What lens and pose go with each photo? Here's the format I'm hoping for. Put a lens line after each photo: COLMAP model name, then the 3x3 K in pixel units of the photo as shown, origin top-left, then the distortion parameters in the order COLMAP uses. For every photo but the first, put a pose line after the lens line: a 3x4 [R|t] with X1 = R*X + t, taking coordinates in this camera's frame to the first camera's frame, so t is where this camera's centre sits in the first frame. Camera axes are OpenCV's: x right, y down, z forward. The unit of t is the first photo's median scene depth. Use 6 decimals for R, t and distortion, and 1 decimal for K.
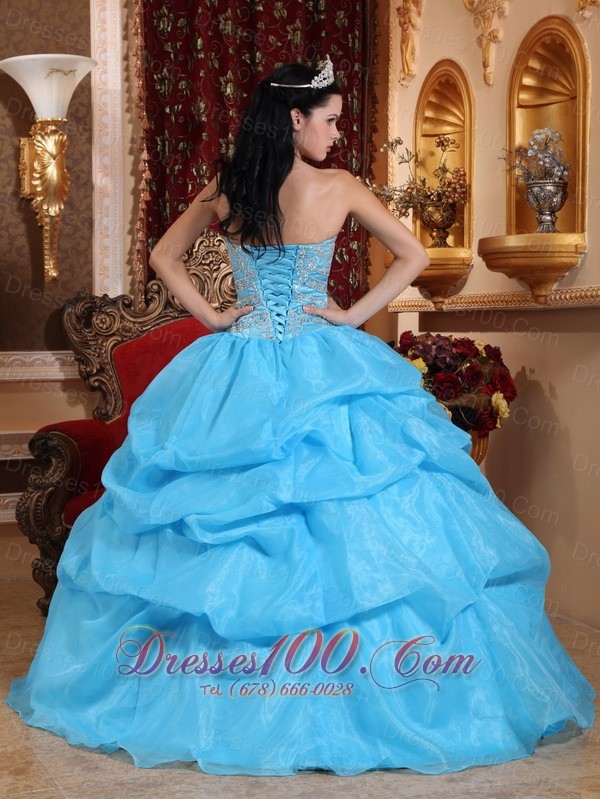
lens RADIAL K [[1336.4, 0, 287.8], [0, 1336.4, 369.4], [0, 0, 1]] dist [0.063885, 0.125059]
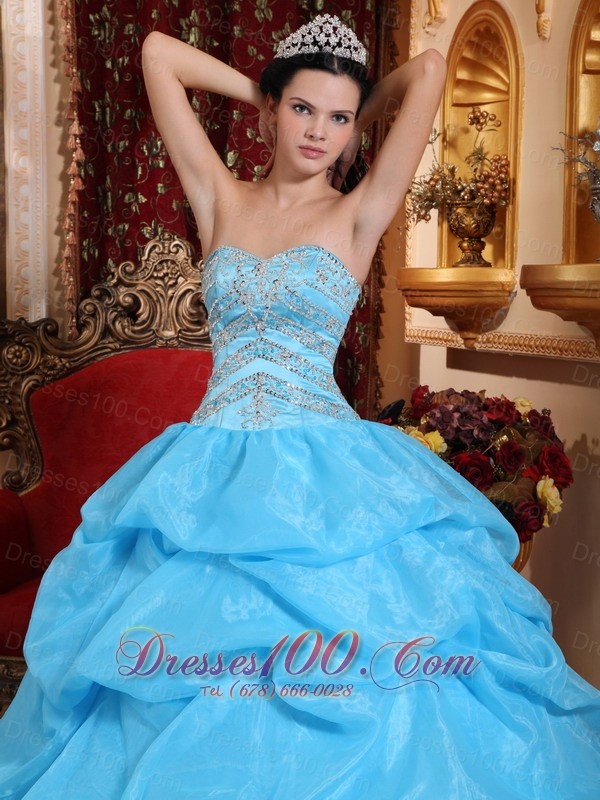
lens RADIAL K [[1490.6, 0, 300.0], [0, 1490.6, 400.0], [0, 0, 1]] dist [0.172202, 0.053830]
pose [[0.999639, 0.011145, -0.024459, 0.039672], [-0.009807, 0.998486, 0.054130, -0.058702], [0.025025, -0.053871, 0.998234, 0.177157]]
